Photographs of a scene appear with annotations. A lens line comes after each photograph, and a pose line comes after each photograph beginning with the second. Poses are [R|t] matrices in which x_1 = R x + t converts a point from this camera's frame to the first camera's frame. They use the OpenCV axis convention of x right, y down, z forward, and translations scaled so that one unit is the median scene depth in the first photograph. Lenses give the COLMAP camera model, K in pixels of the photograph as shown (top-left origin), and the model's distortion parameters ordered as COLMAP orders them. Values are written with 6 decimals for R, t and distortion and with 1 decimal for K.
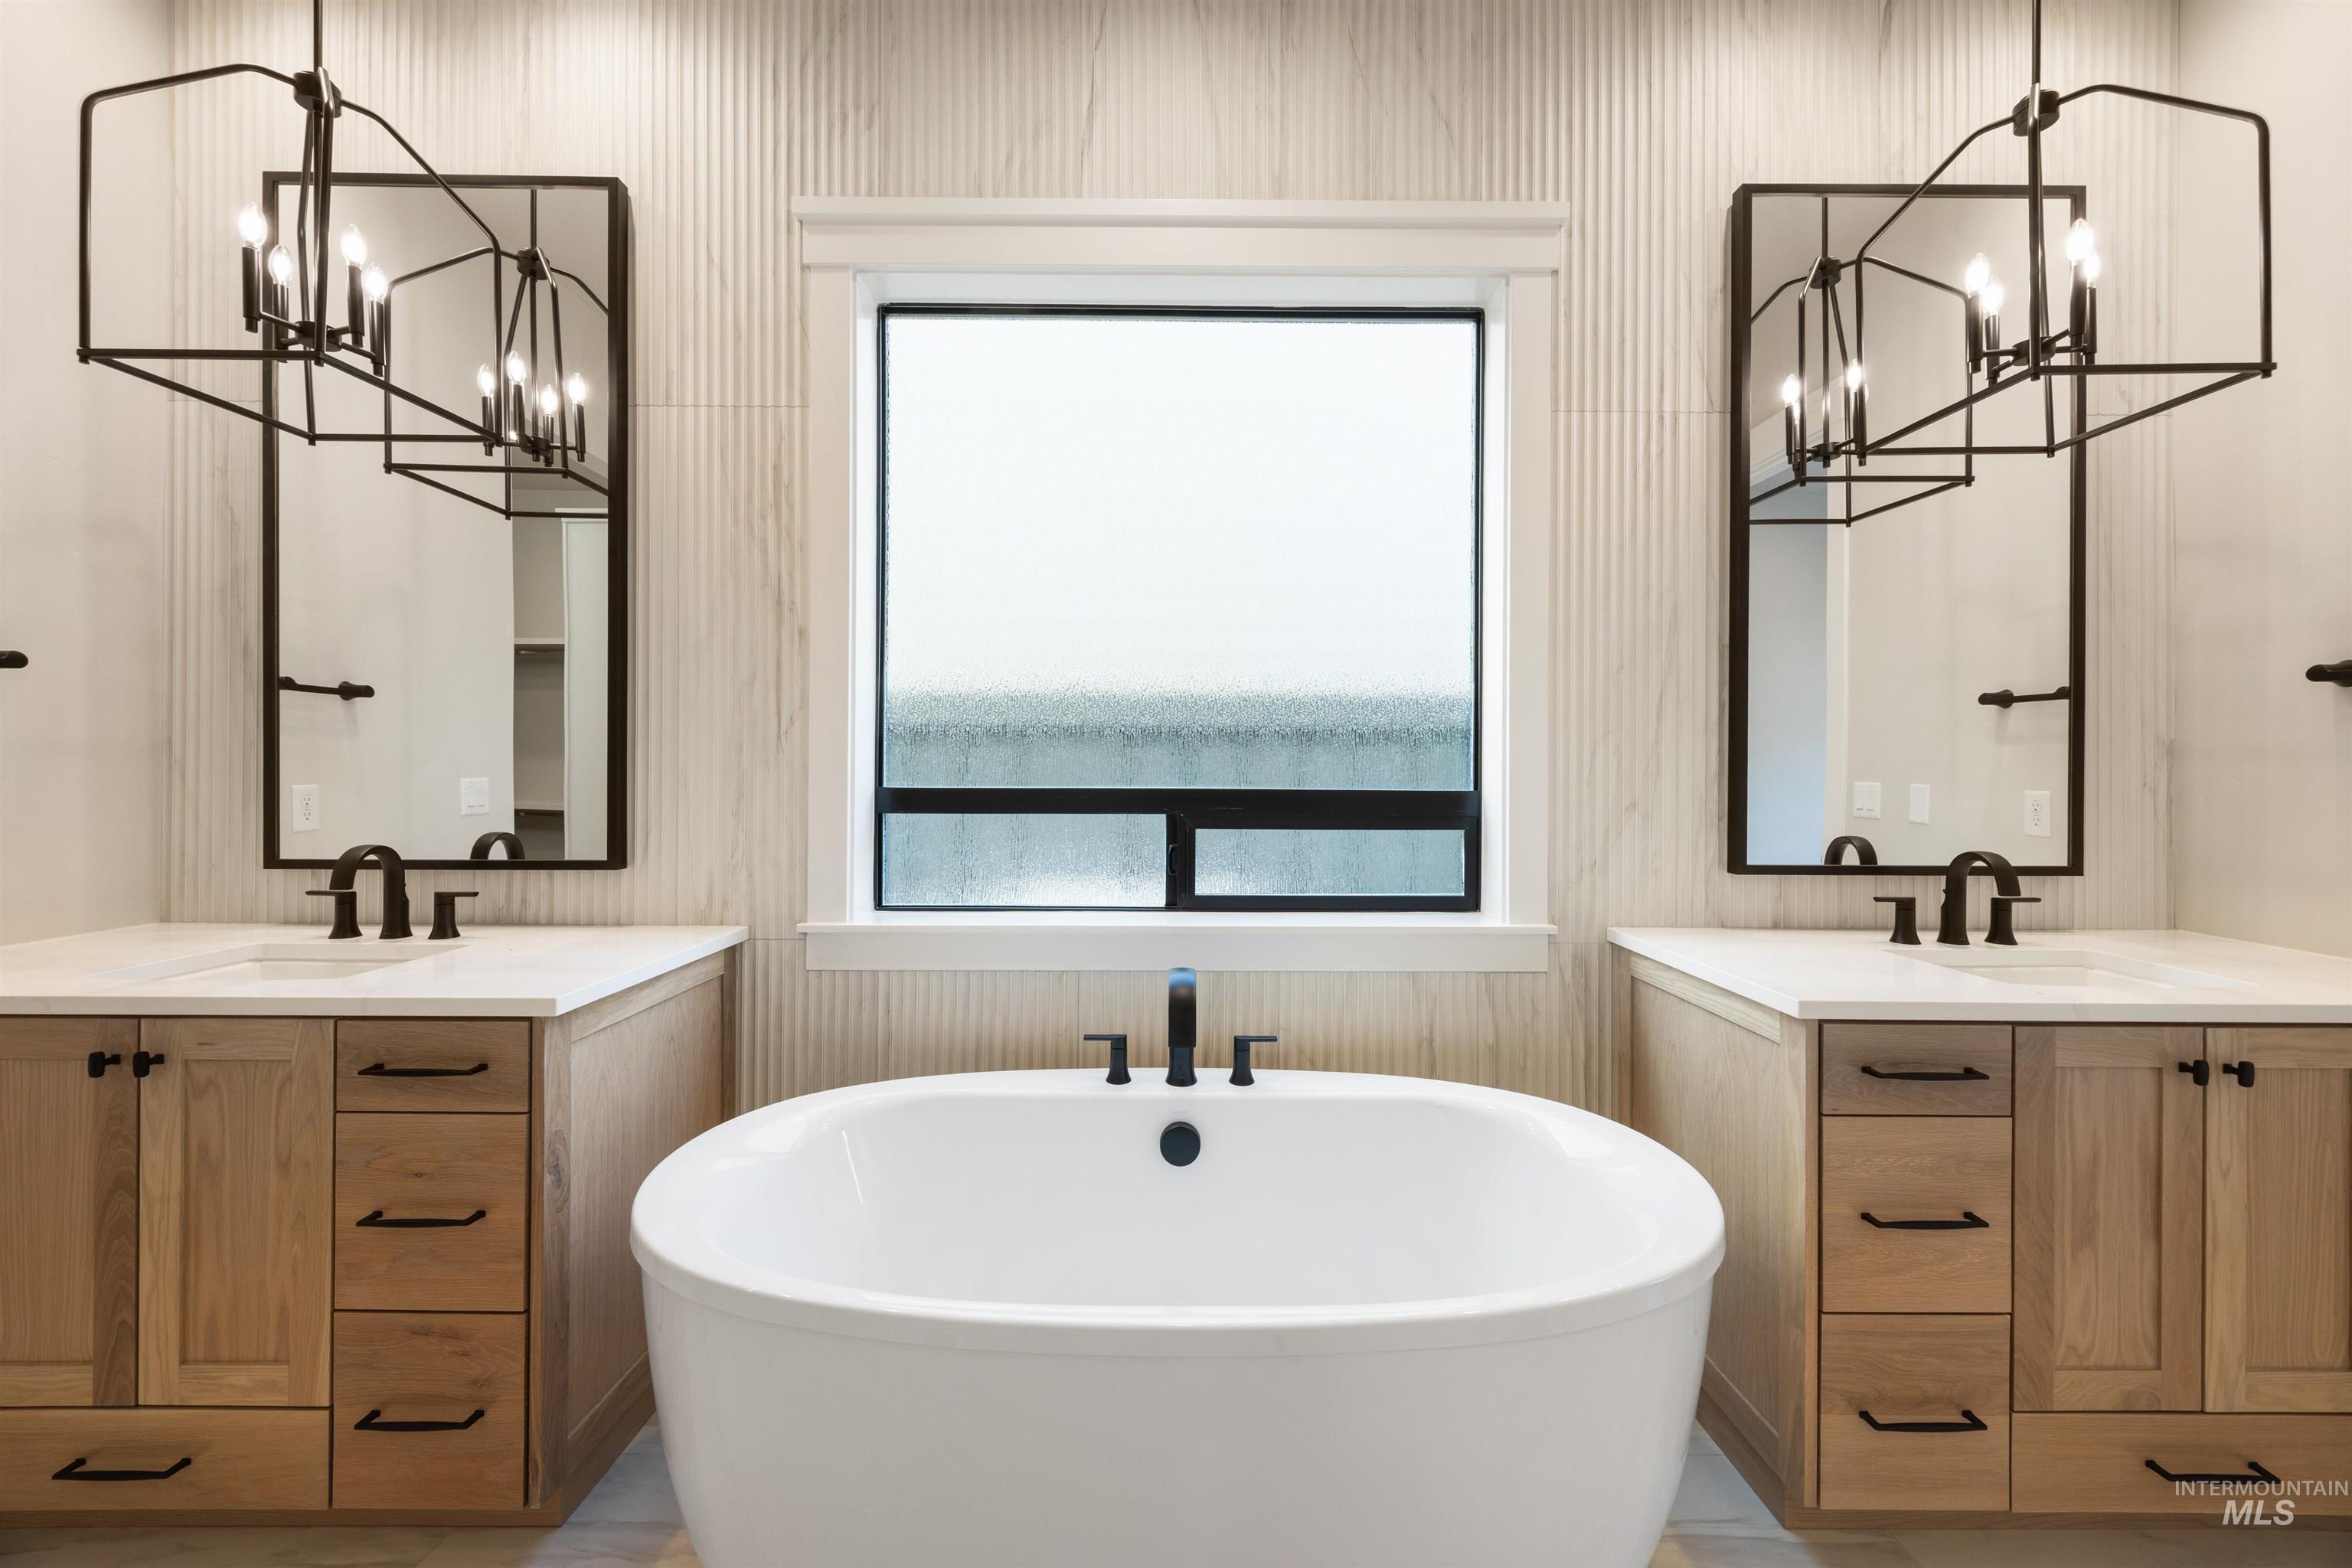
lens RADIAL K [[910.3, 0, 1171.4], [0, 910.3, 769.5], [0, 0, 1]] dist [-0.001169, 0.000476]
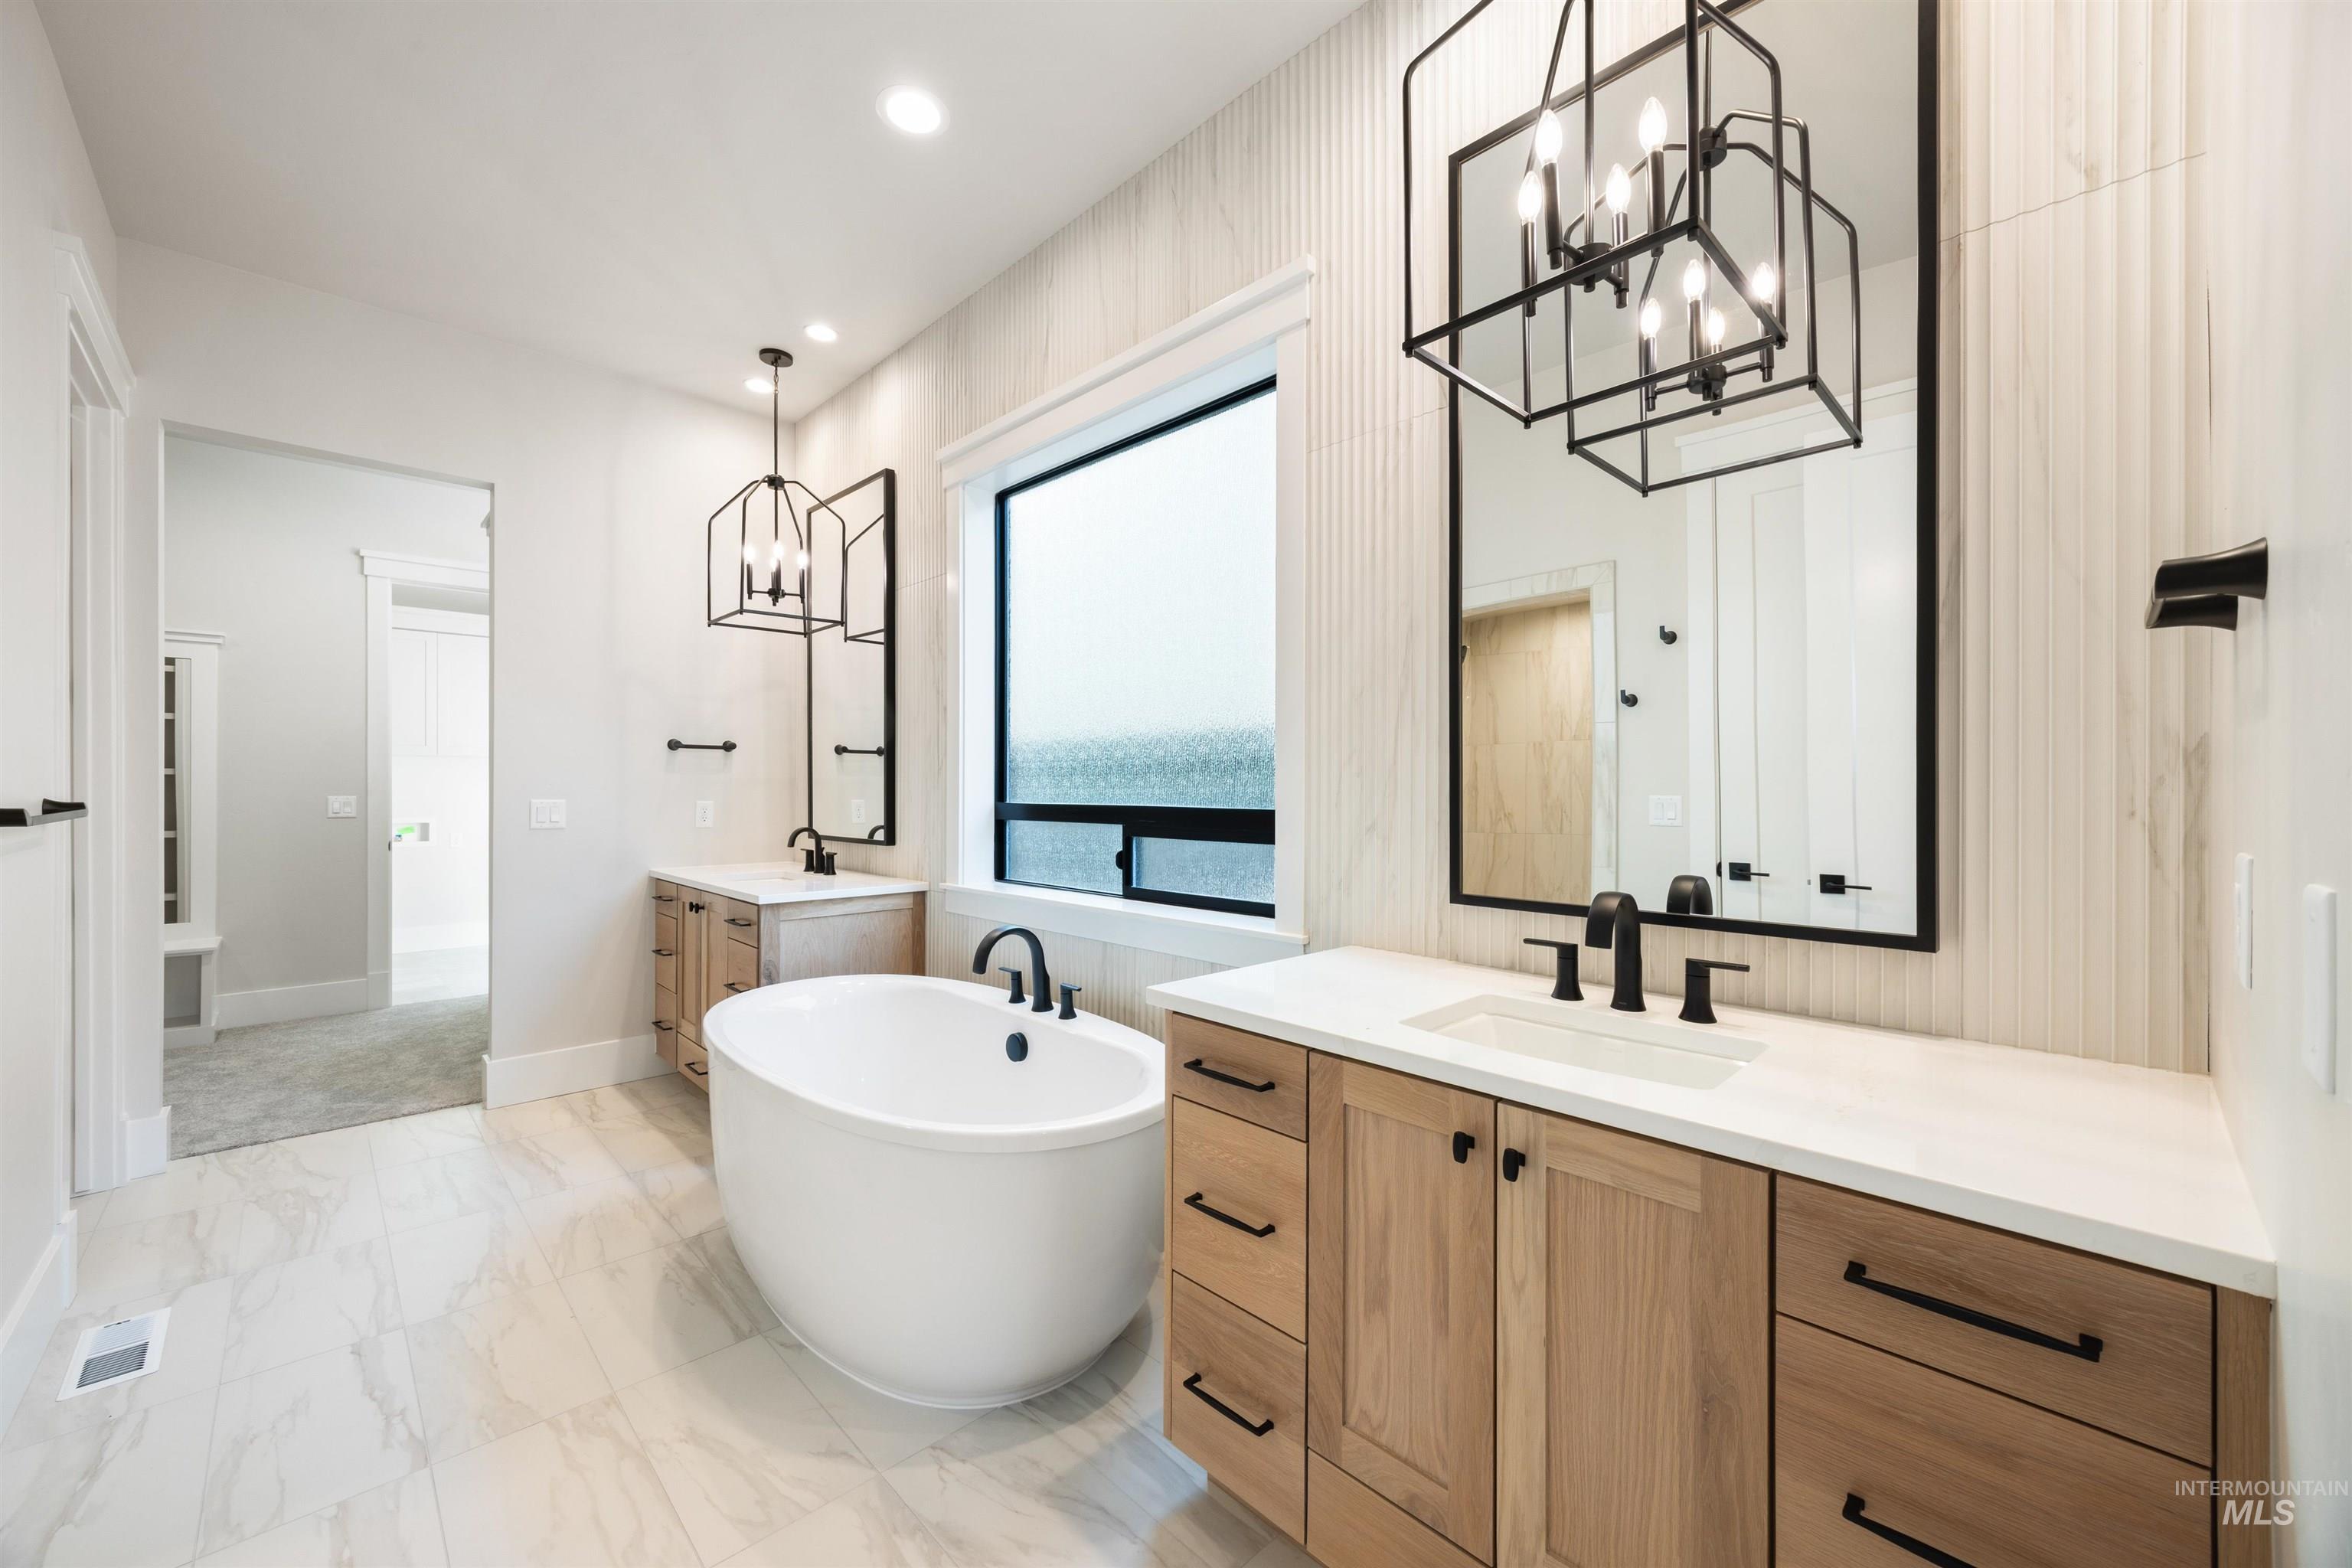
lens RADIAL K [[910.3, 0, 1158.3], [0, 910.3, 785.2], [0, 0, 1]] dist [-0.001169, 0.000476]
pose [[0.681537, -0.005136, -0.731765, 1.168741], [-0.000519, 0.999972, -0.007503, 0.002694], [0.731783, 0.005493, 0.681515, 0.162417]]
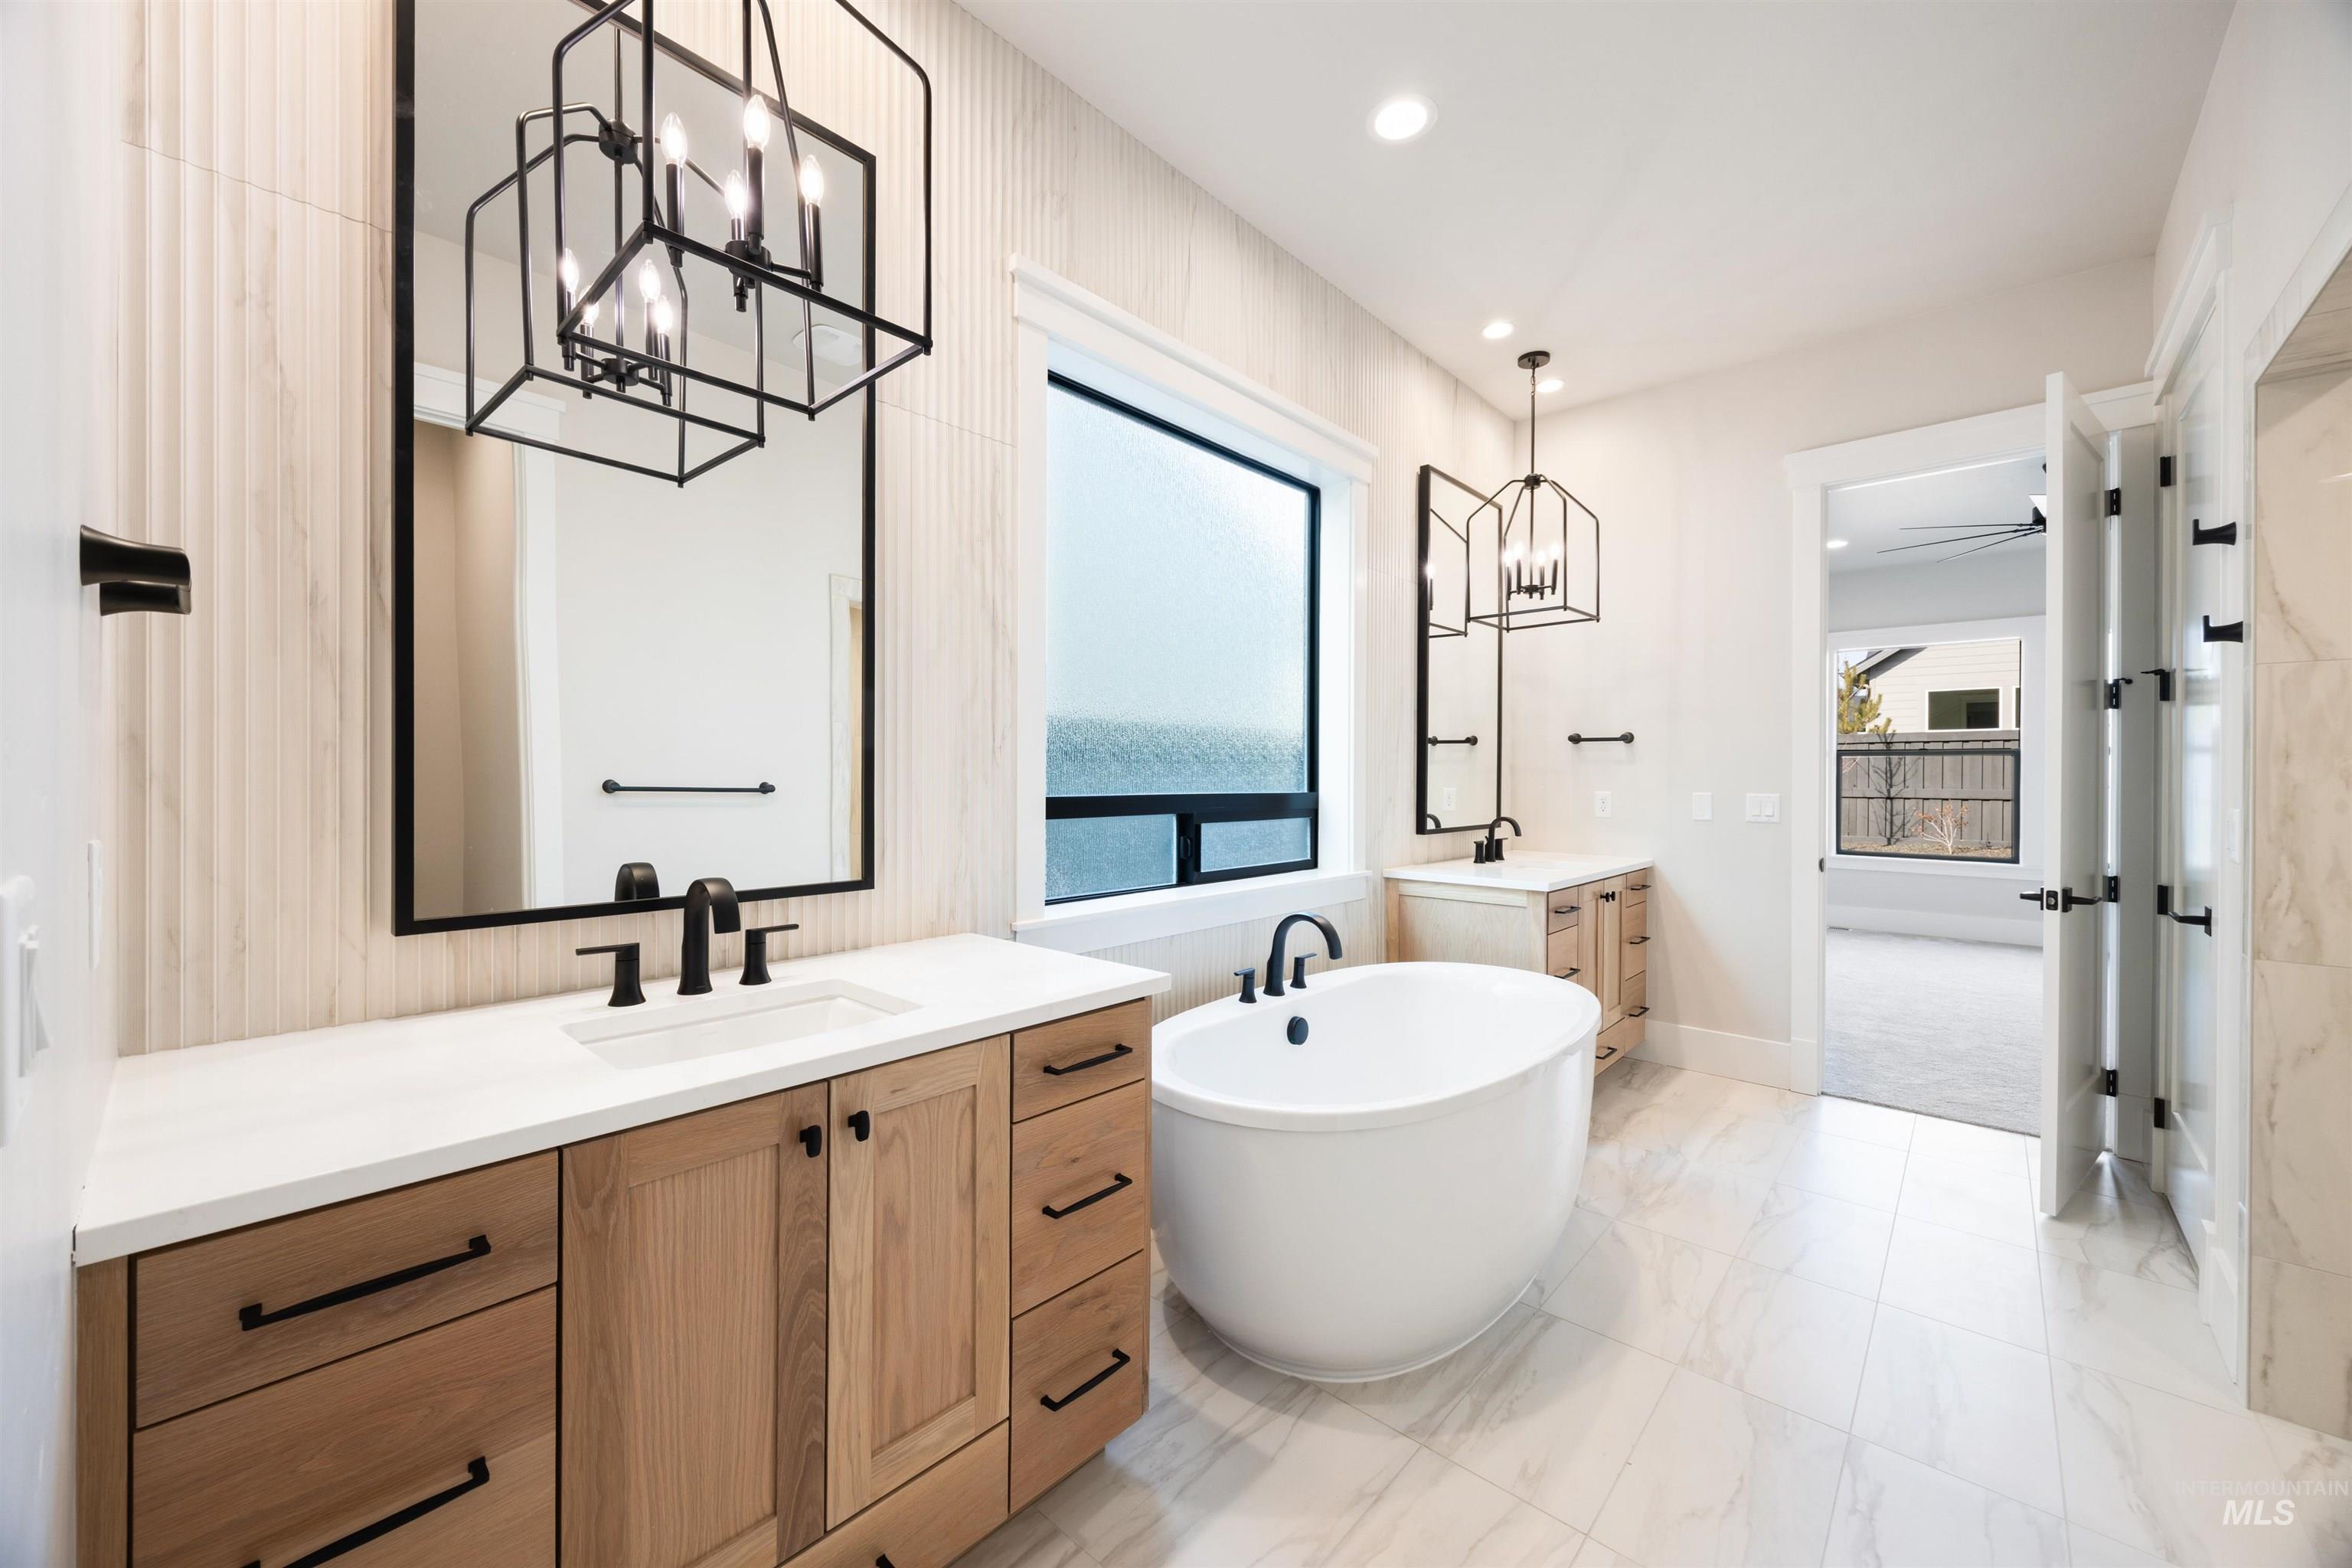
lens RADIAL K [[910.3, 0, 1169.9], [0, 910.3, 780.6], [0, 0, 1]] dist [-0.001169, 0.000476]
pose [[0.672134, -0.005870, 0.740406, -1.170735], [0.000855, 0.999974, 0.007152, -0.009606], [-0.740429, -0.004174, 0.672122, 0.144705]]
